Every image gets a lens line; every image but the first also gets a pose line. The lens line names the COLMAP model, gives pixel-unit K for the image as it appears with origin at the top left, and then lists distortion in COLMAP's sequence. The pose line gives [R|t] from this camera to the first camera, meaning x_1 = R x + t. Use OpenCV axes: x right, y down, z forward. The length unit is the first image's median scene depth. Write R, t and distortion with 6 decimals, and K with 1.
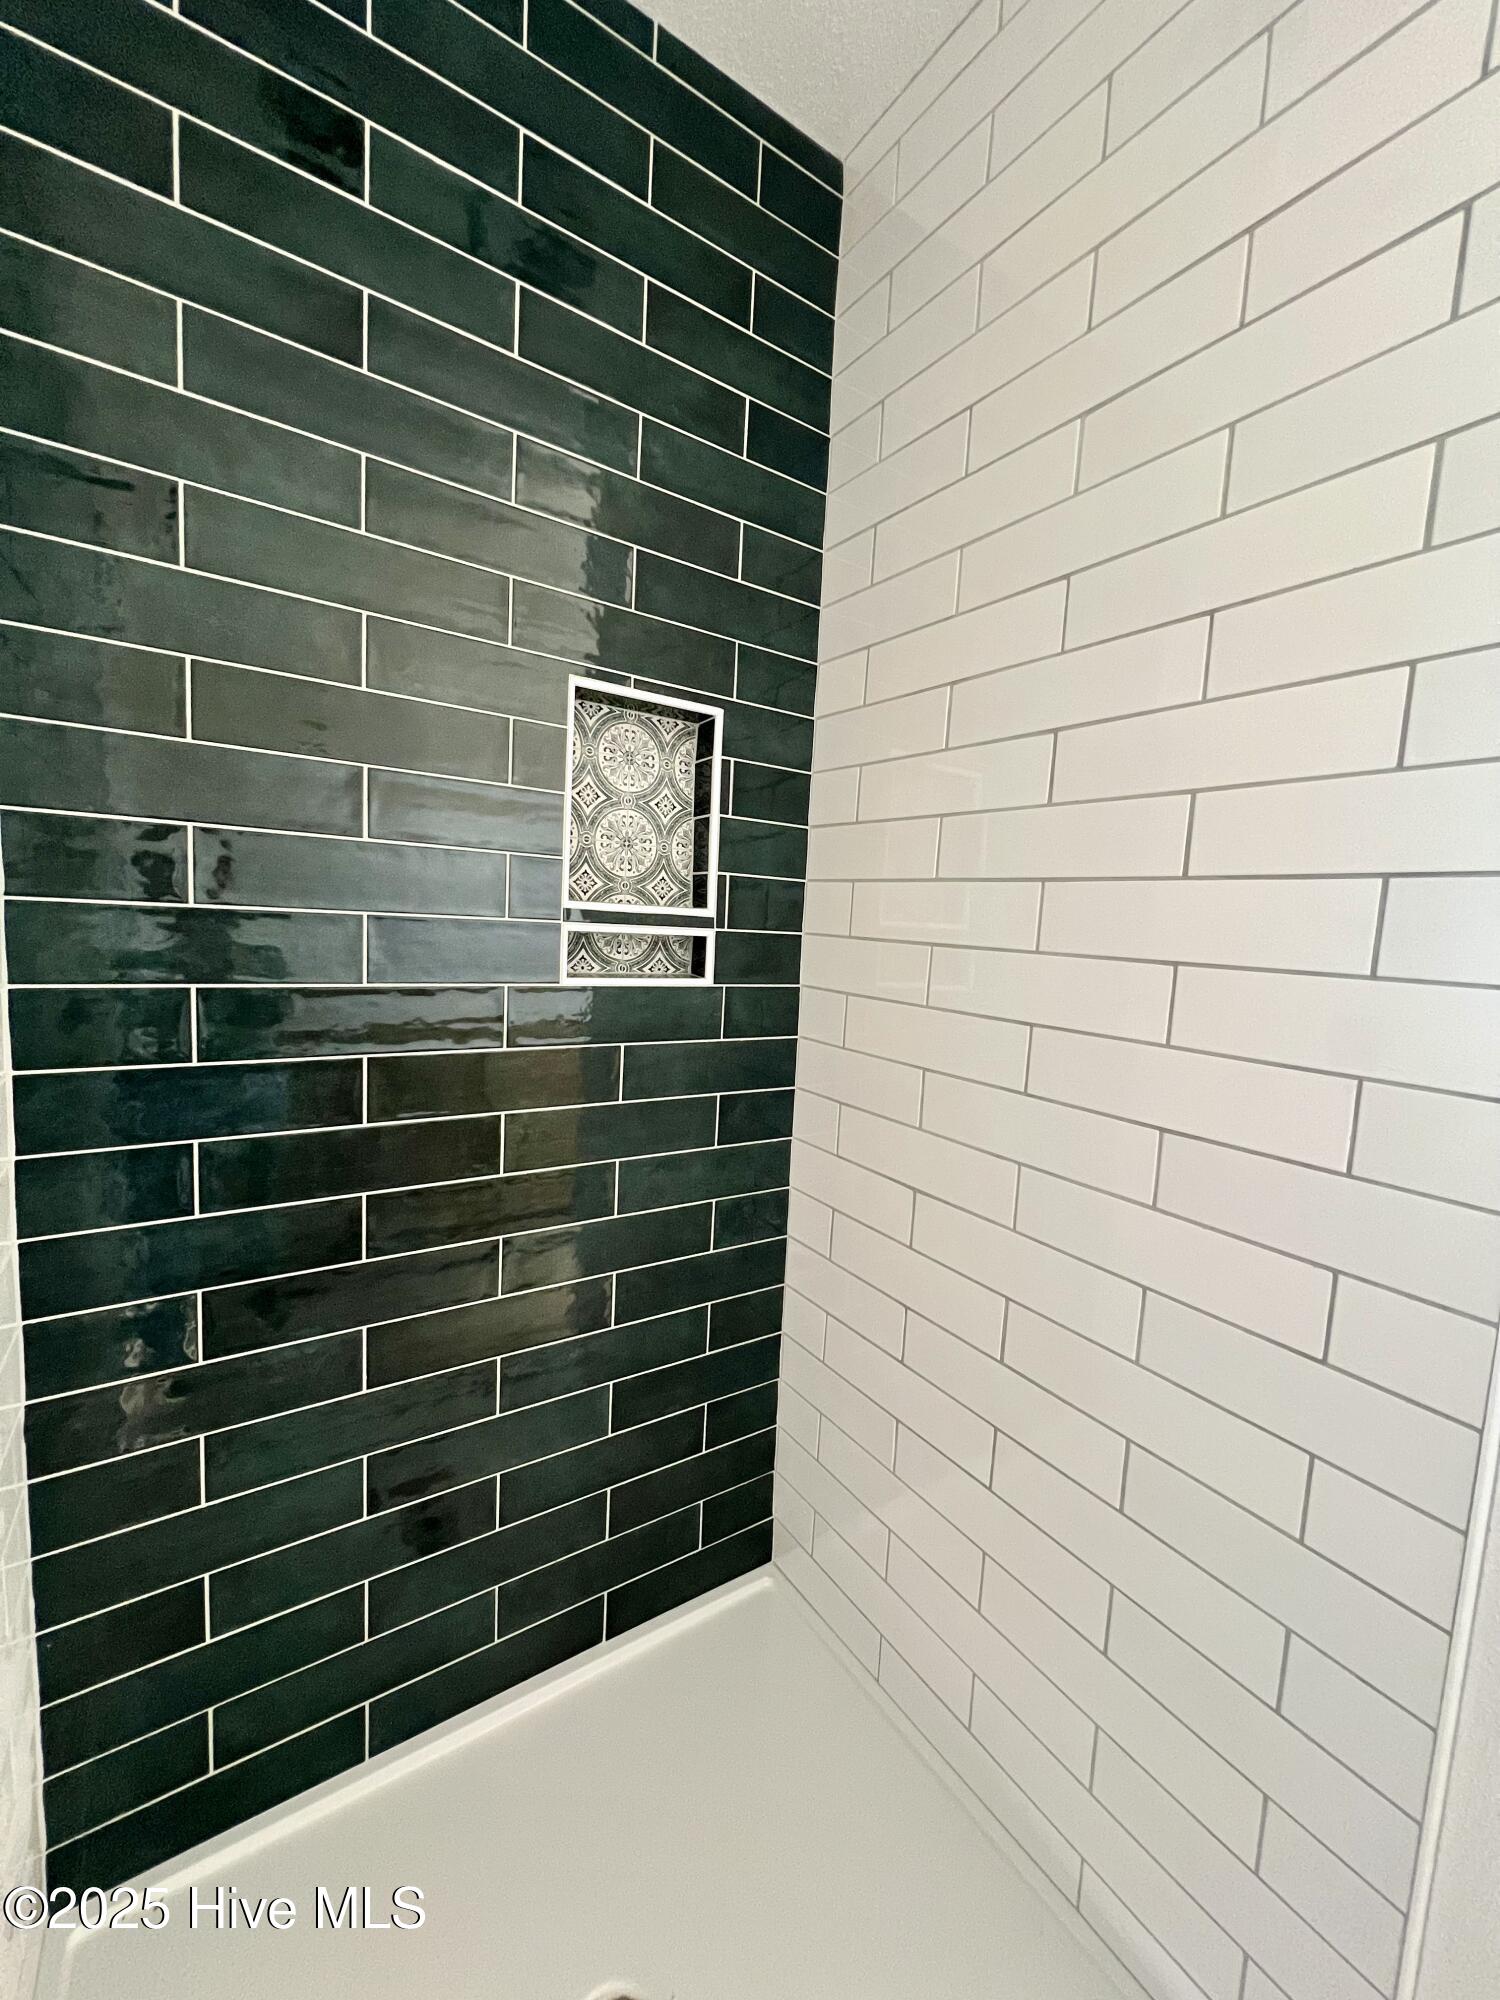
lens RADIAL K [[799.6, 0, 751.9], [0, 799.6, 999.1], [0, 0, 1]] dist [-0.000175, -0.000714]
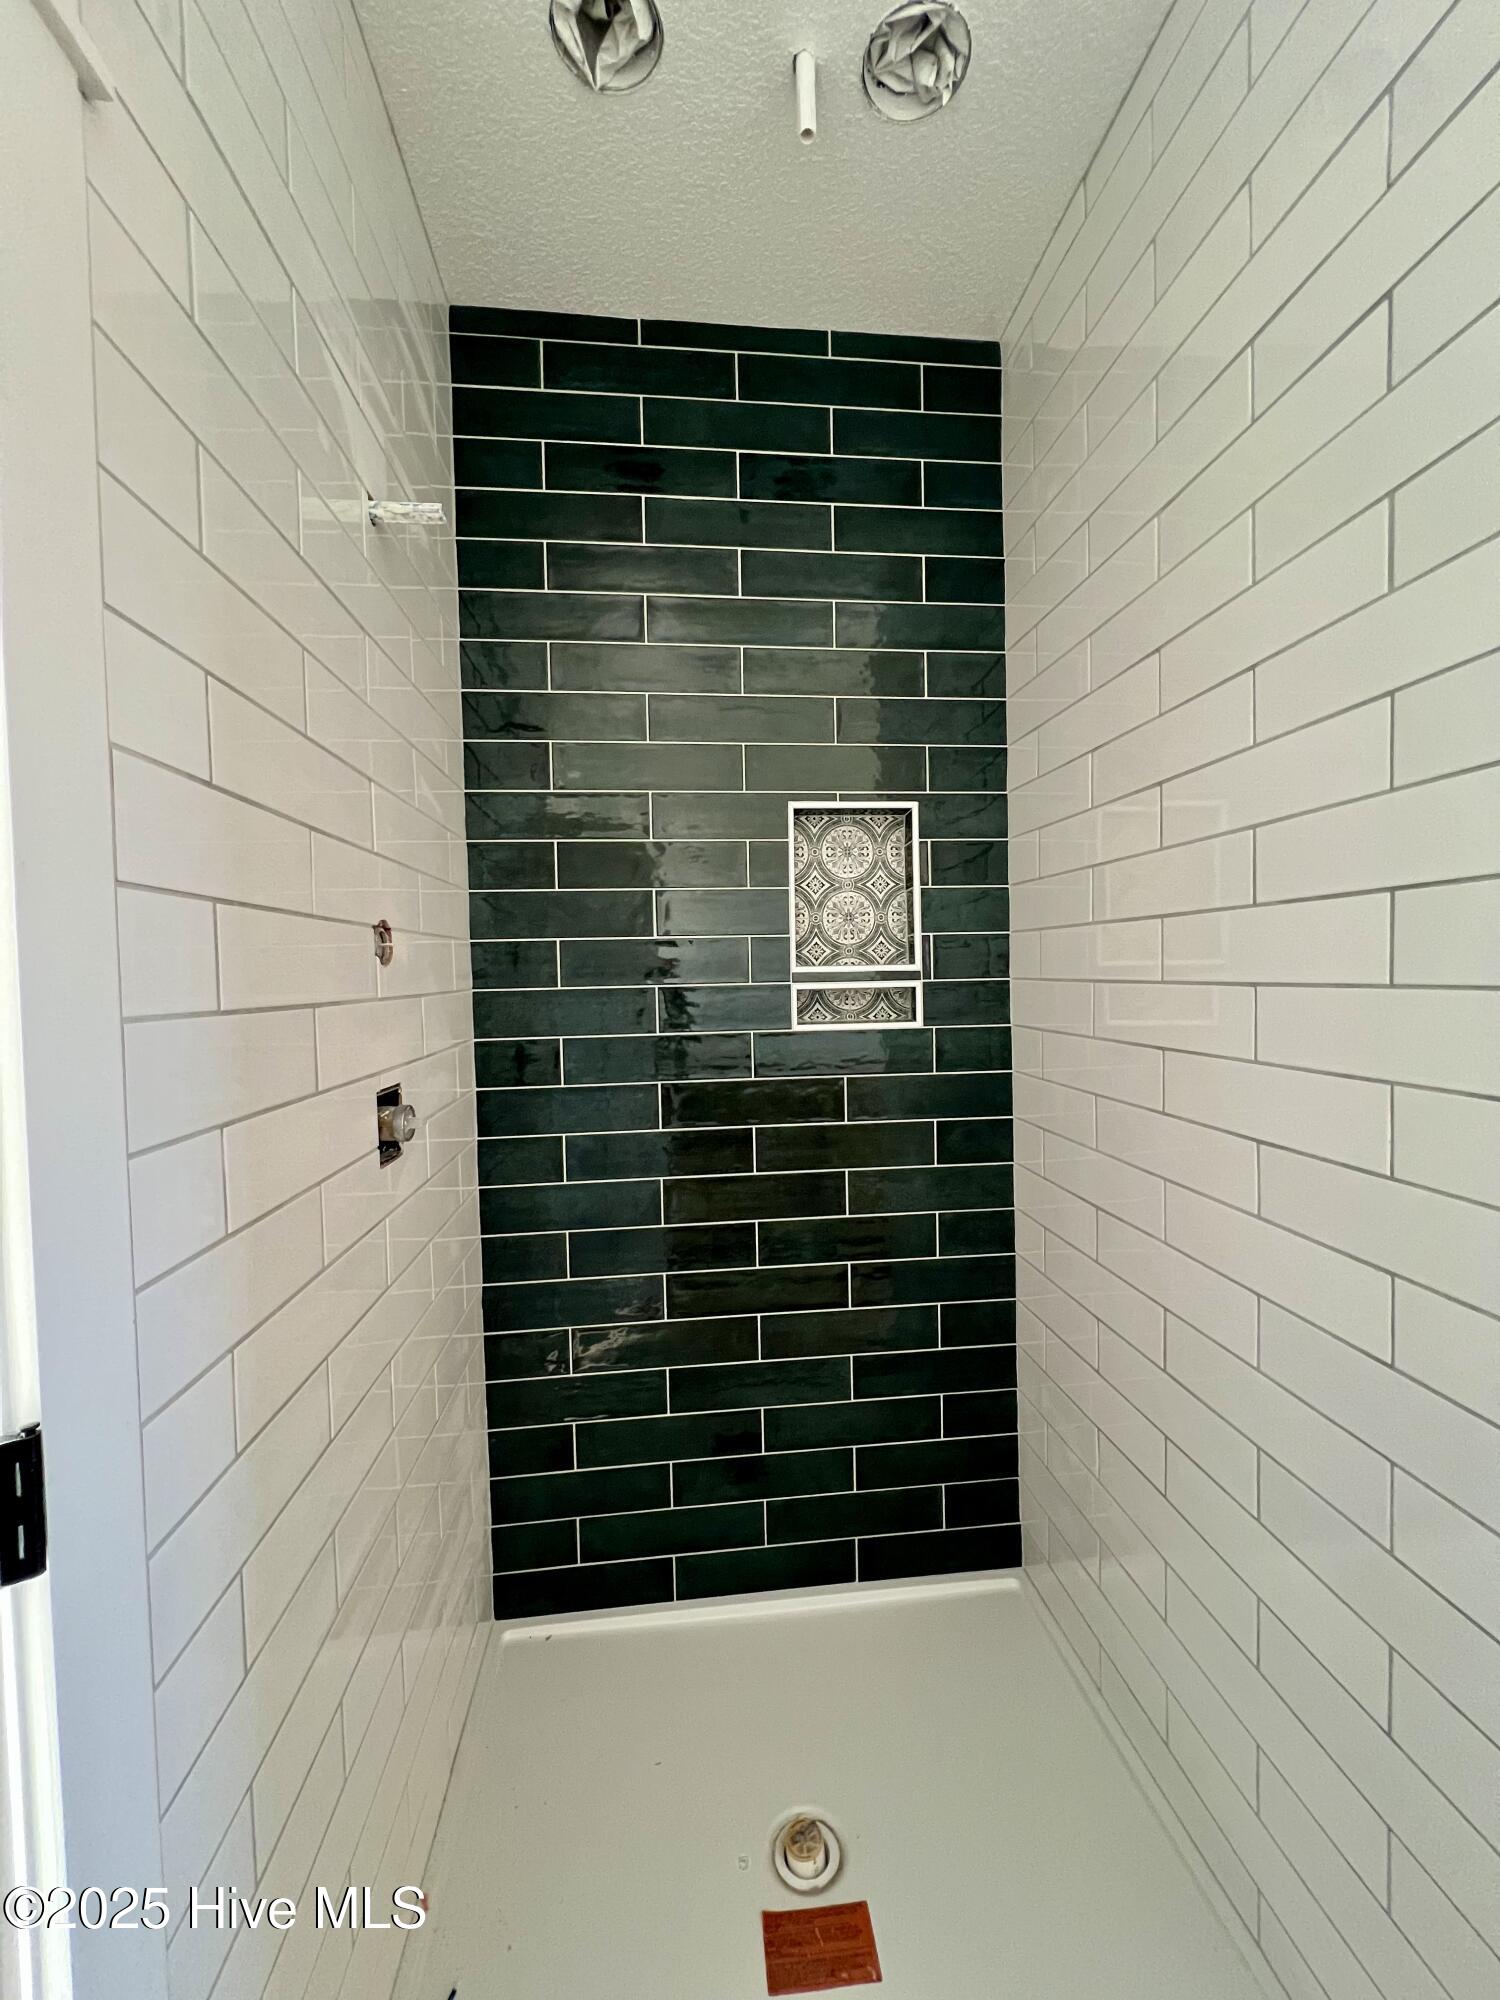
lens RADIAL K [[799.6, 0, 751.7], [0, 799.6, 999.6], [0, 0, 1]] dist [-0.000175, -0.000714]
pose [[0.879892, -0.055925, -0.471872, 0.299046], [0.020743, 0.996624, -0.079439, 0.032250], [0.474721, 0.060110, 0.878081, -0.180247]]
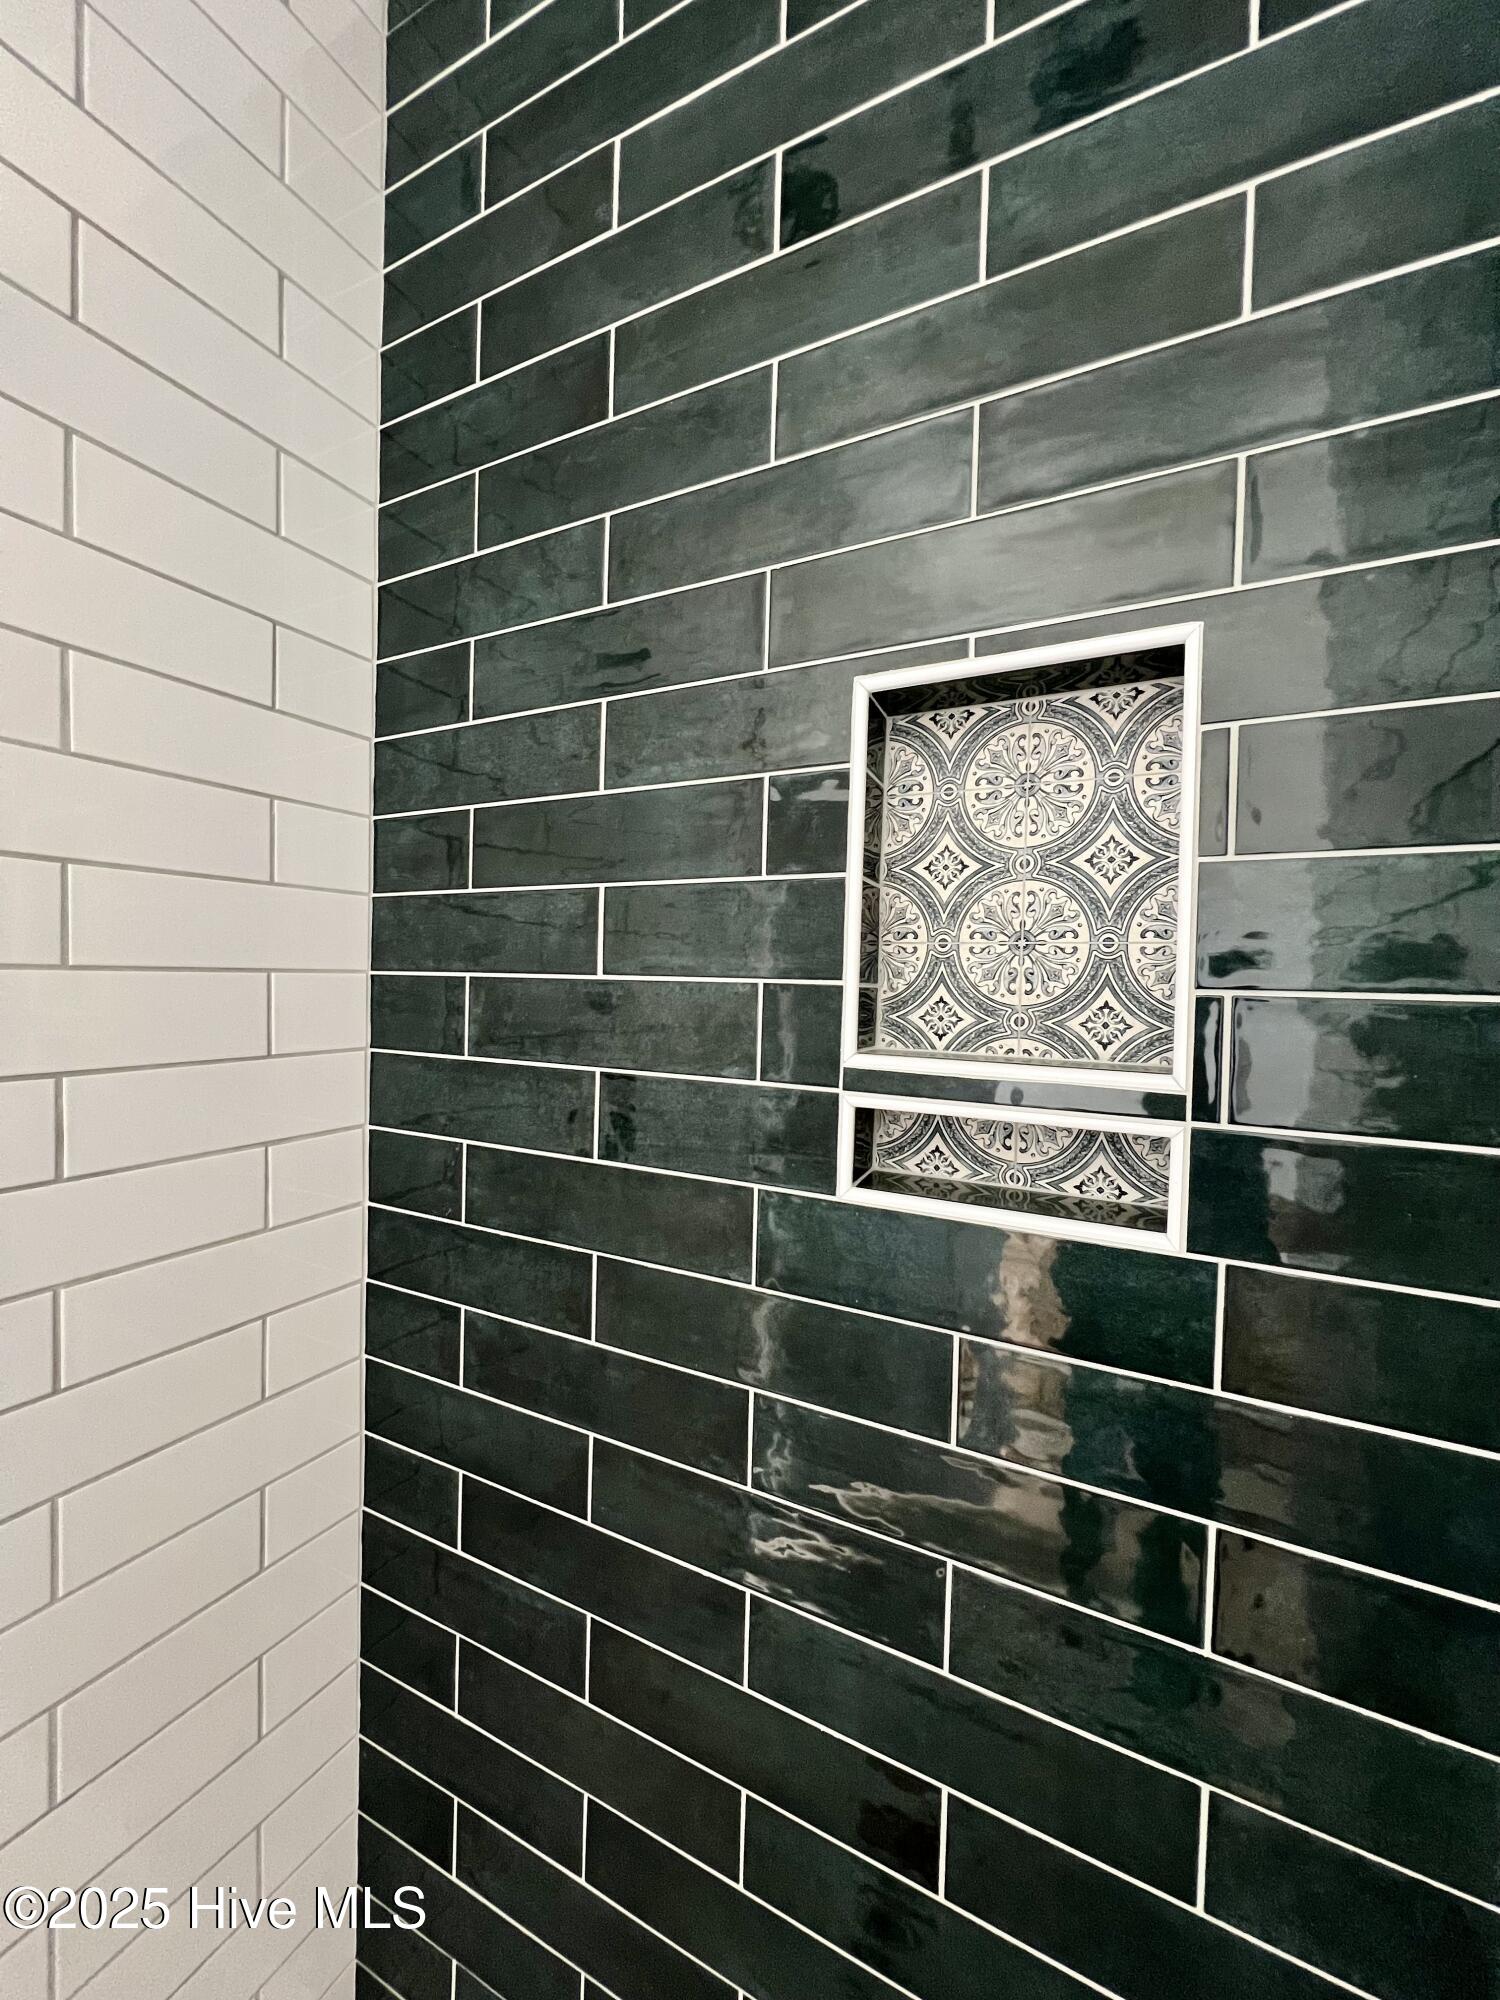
lens RADIAL K [[799.6, 0, 759.4], [0, 799.6, 997.7], [0, 0, 1]] dist [-0.000175, -0.000714]
pose [[0.478850, -0.024549, -0.877553, 0.223663], [-0.084377, 0.993694, -0.073840, -0.104589], [0.873832, 0.109403, 0.473759, 0.598657]]
